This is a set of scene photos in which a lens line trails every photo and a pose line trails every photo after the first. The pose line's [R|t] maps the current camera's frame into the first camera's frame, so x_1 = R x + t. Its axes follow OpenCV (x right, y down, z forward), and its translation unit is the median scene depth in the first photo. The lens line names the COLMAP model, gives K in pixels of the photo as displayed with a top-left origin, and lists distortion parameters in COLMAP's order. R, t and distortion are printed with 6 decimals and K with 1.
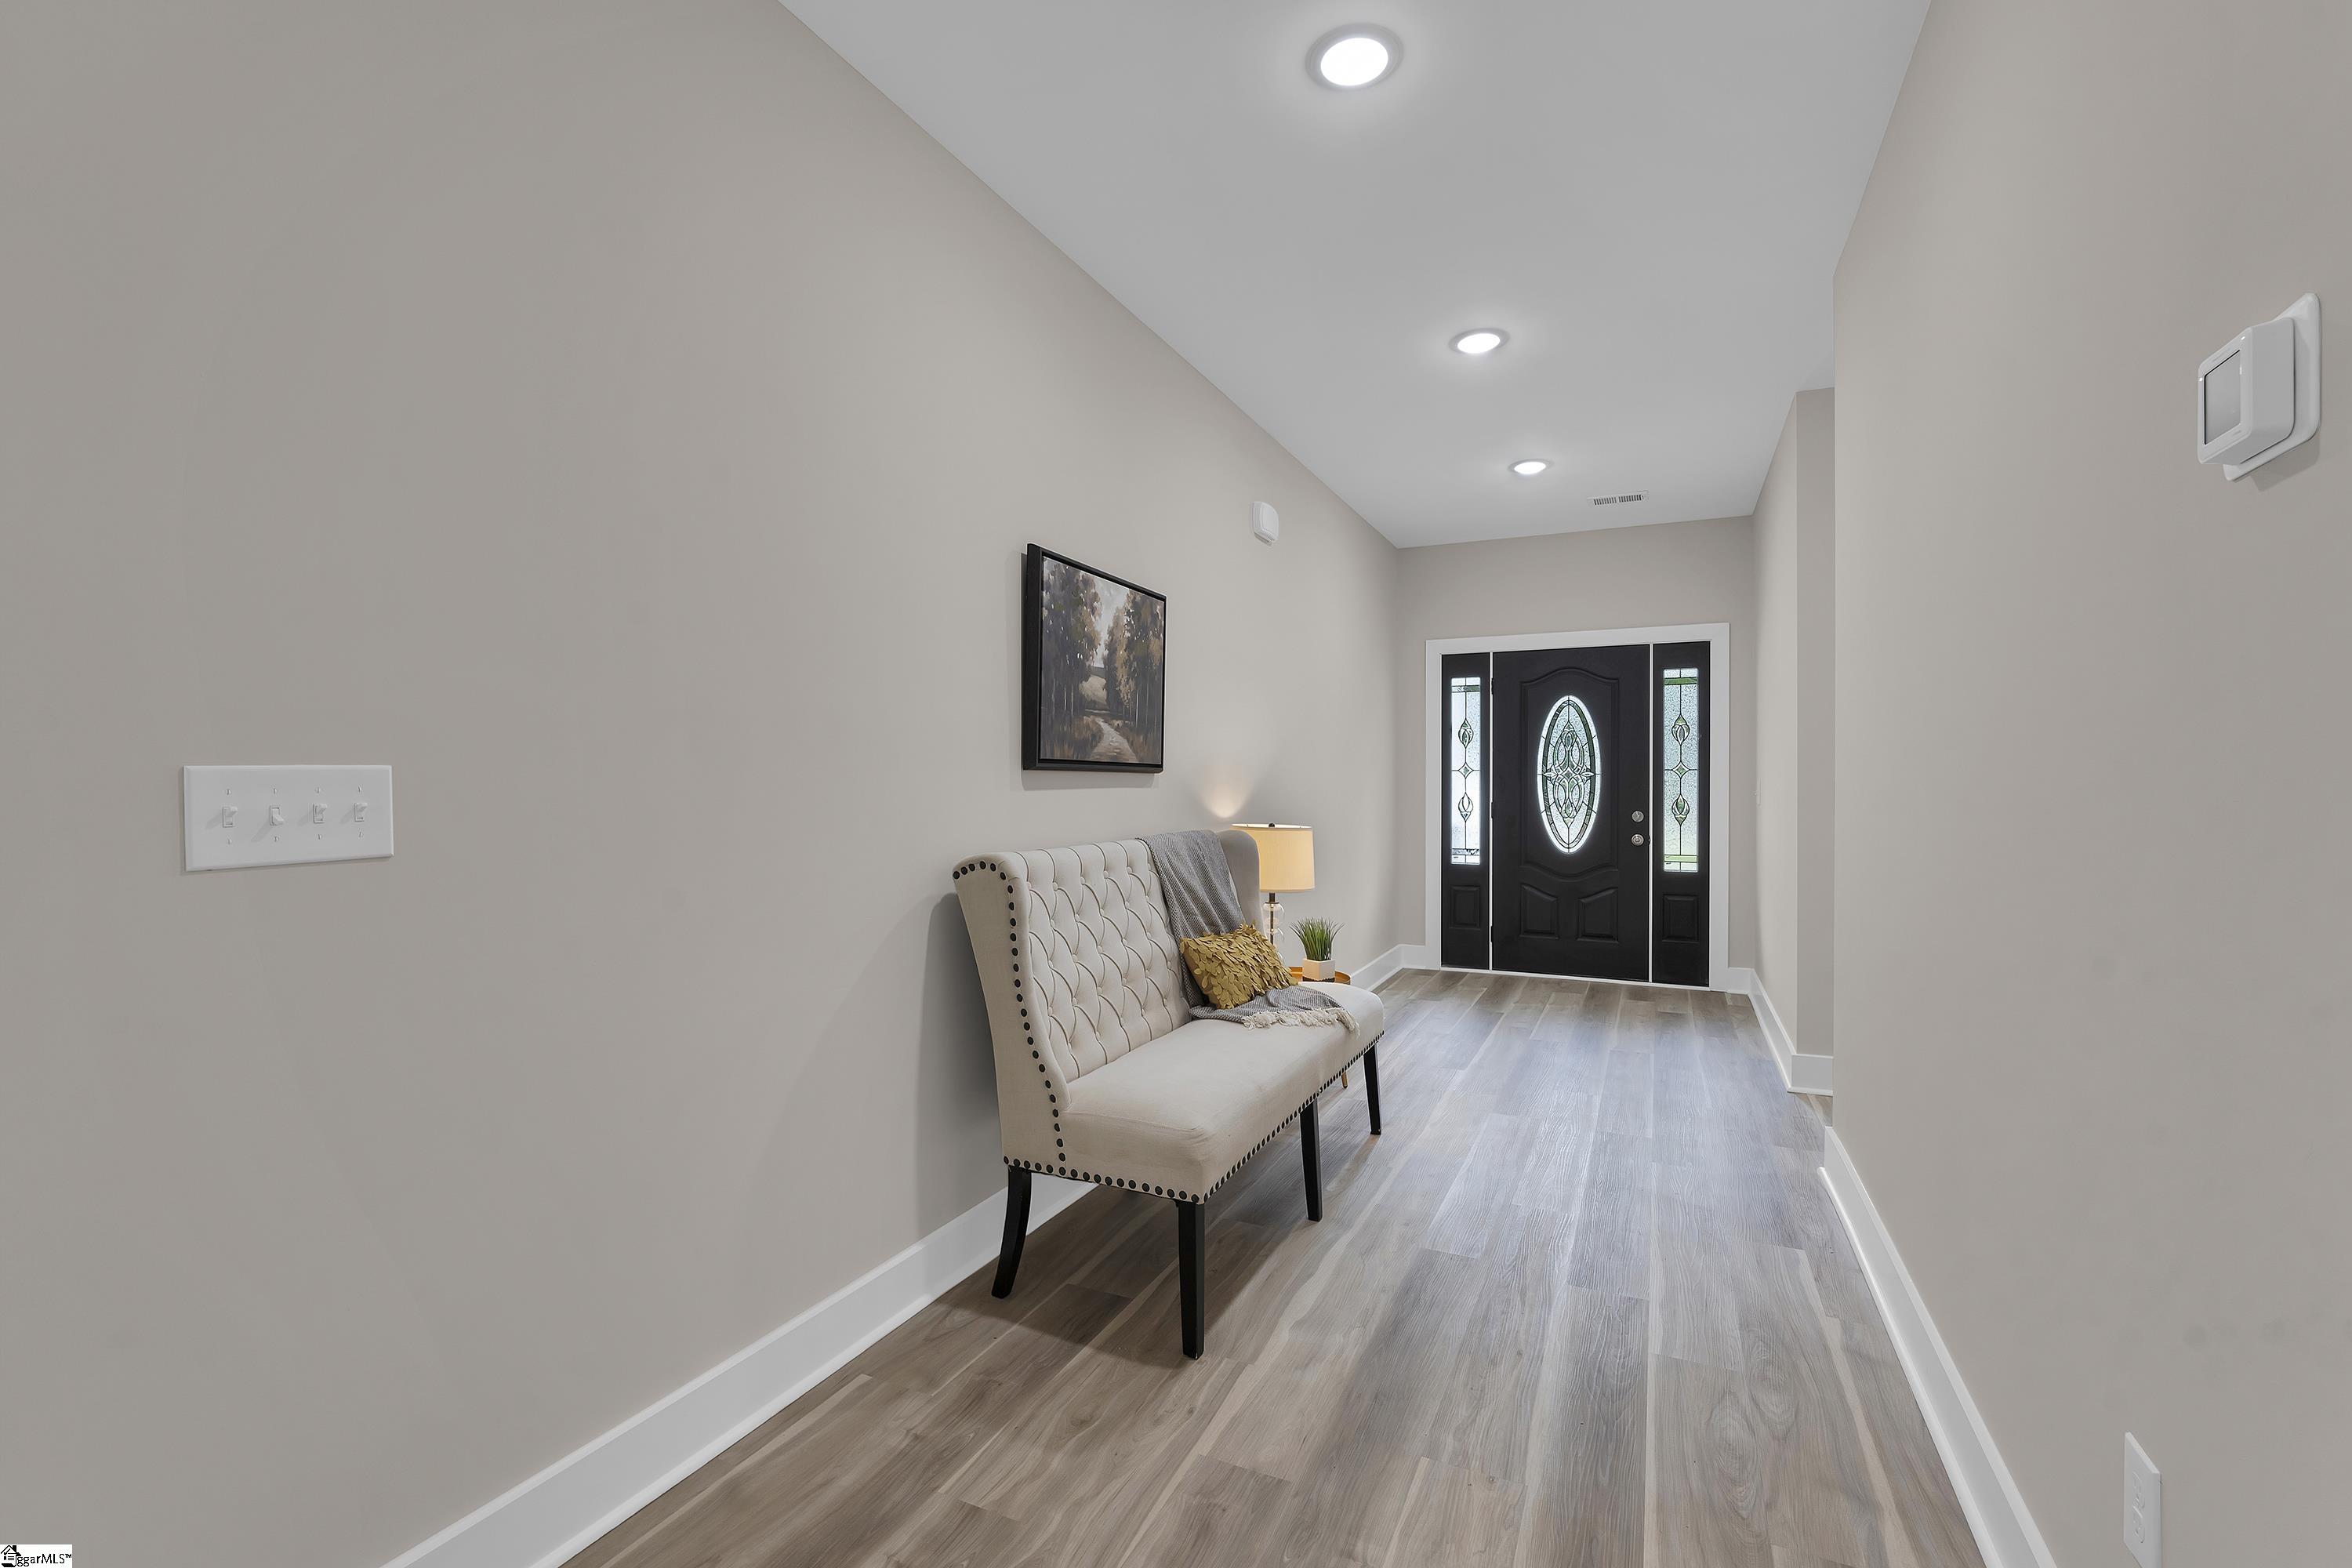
lens RADIAL K [[1044.9, 0, 1183.4], [0, 1044.9, 783.7], [0, 0, 1]] dist [-0.007552, 0.002165]
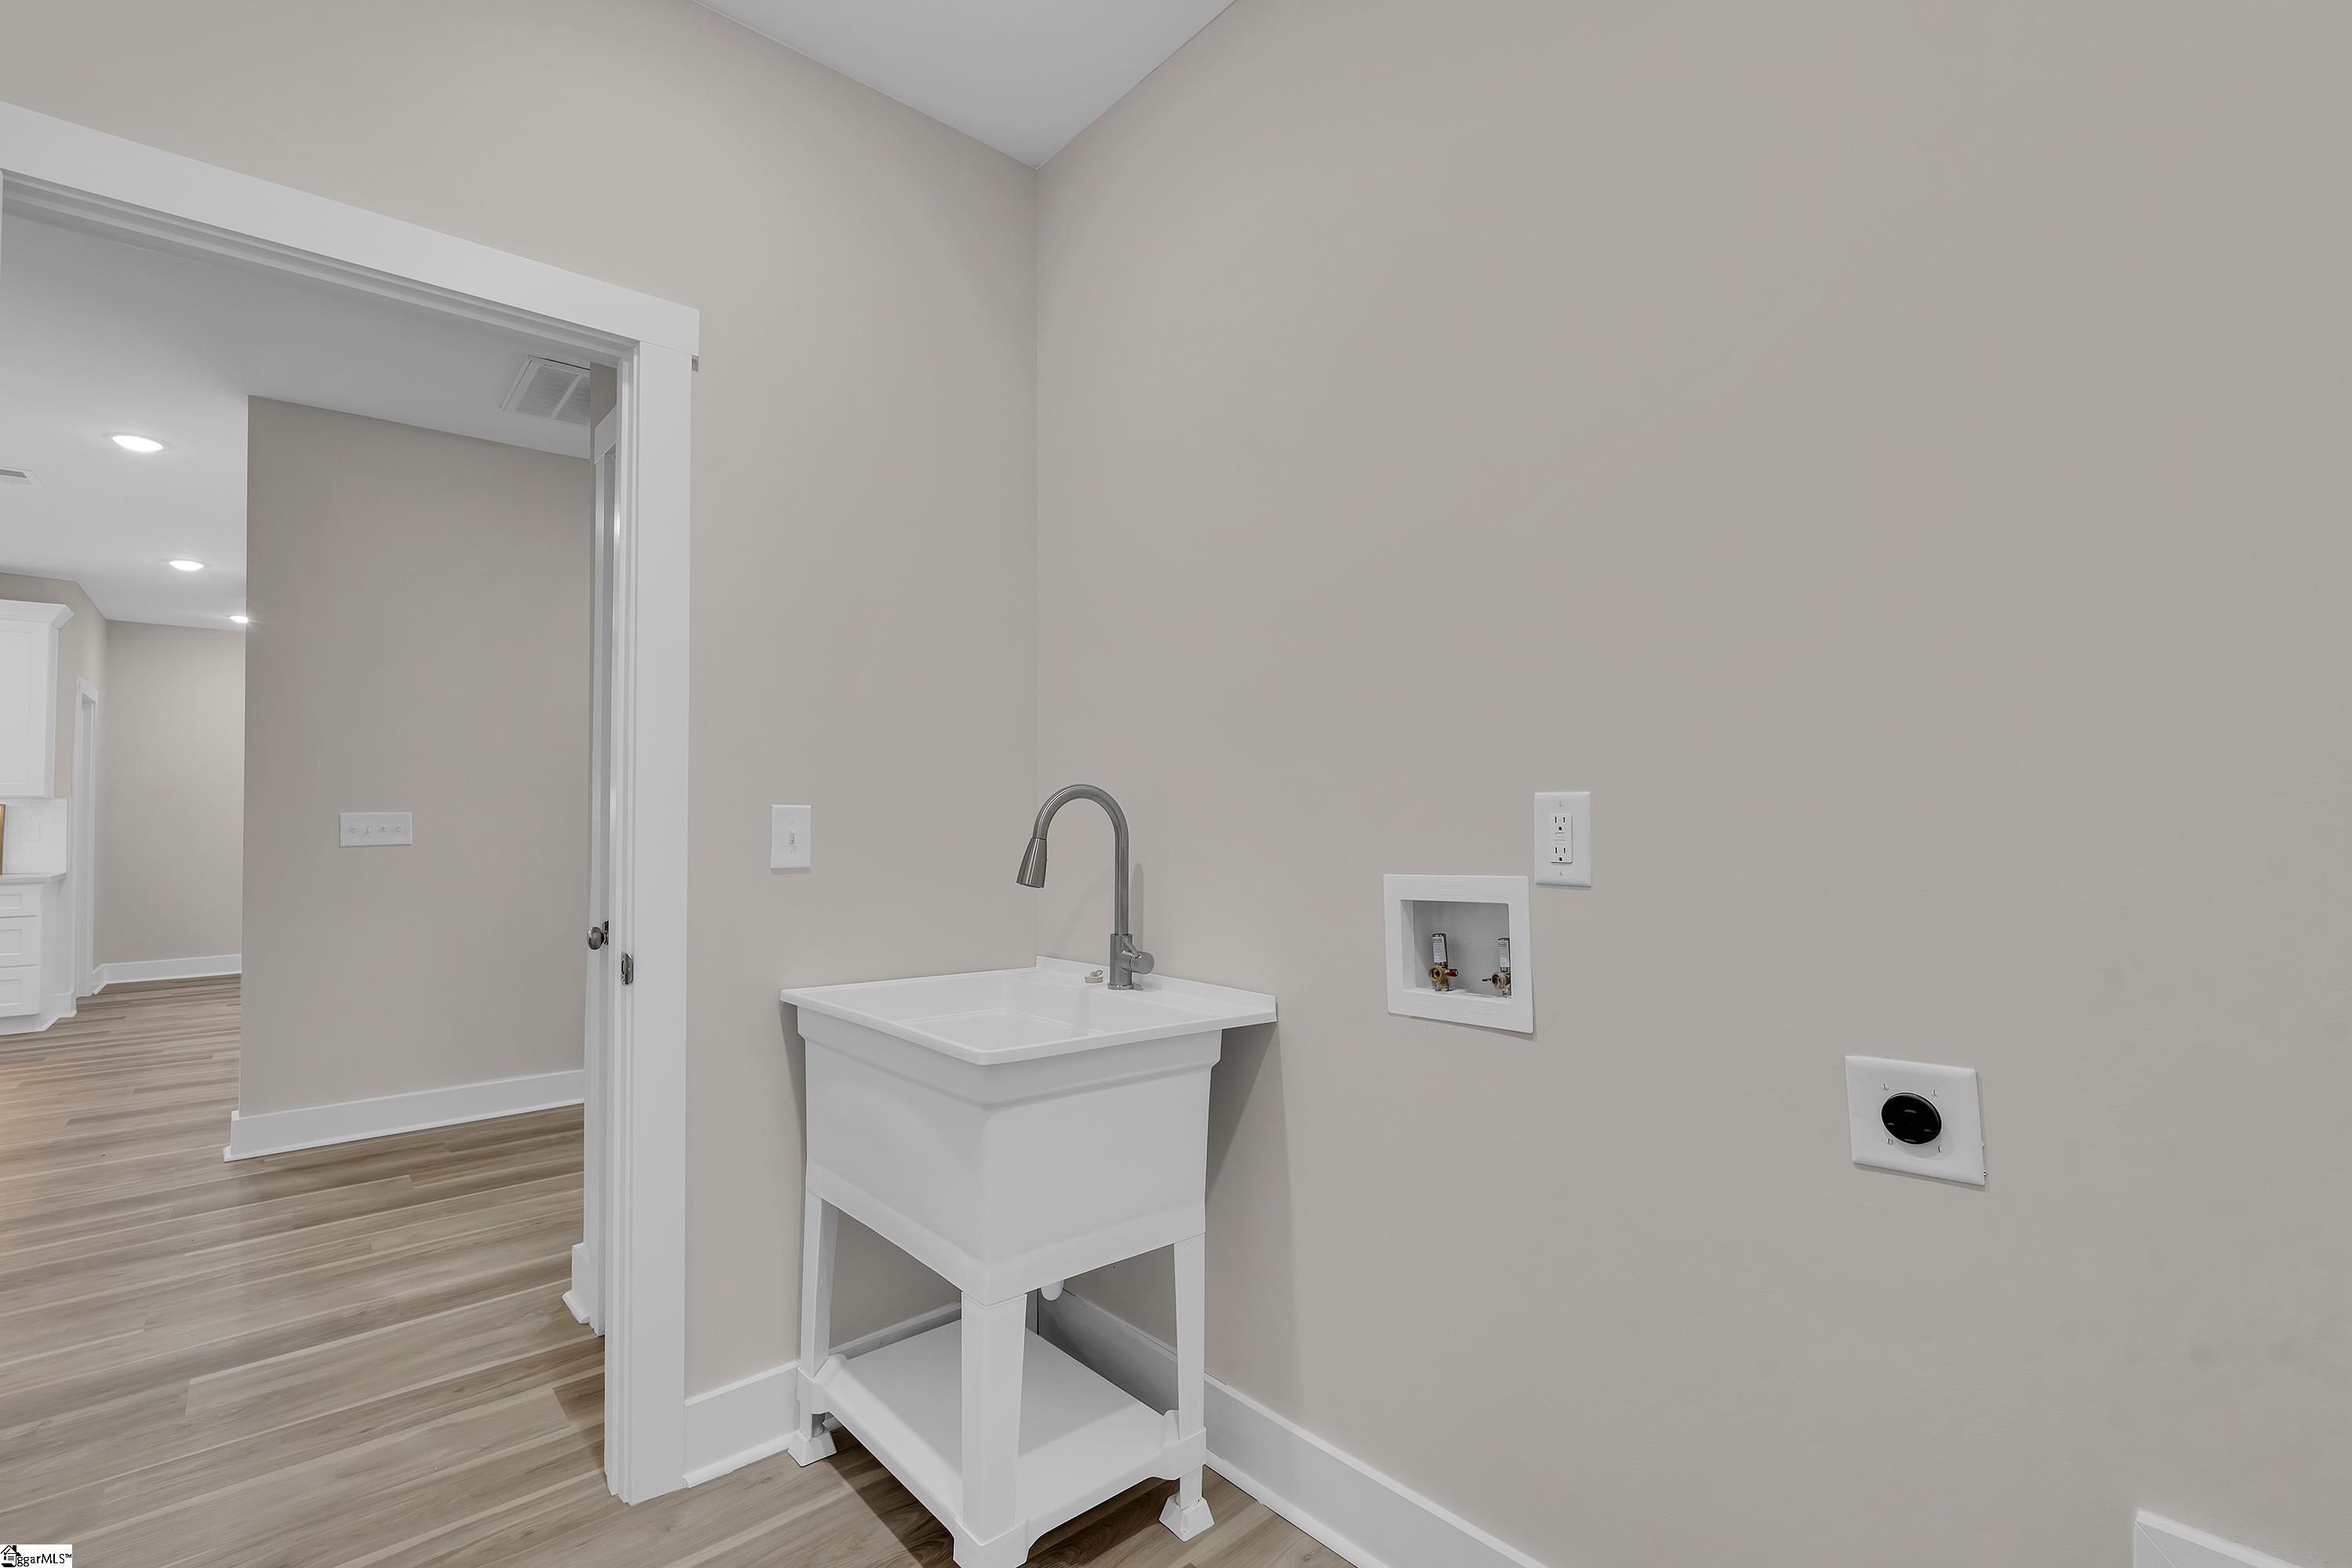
lens RADIAL K [[1044.9, 0, 1164.8], [0, 1044.9, 776.6], [0, 0, 1]] dist [-0.007552, 0.002165]
pose [[0.912427, -0.007904, -0.409162, 2.462207], [-0.002276, 0.999700, -0.024388, -0.054250], [0.409232, 0.023183, 0.912136, -0.802466]]
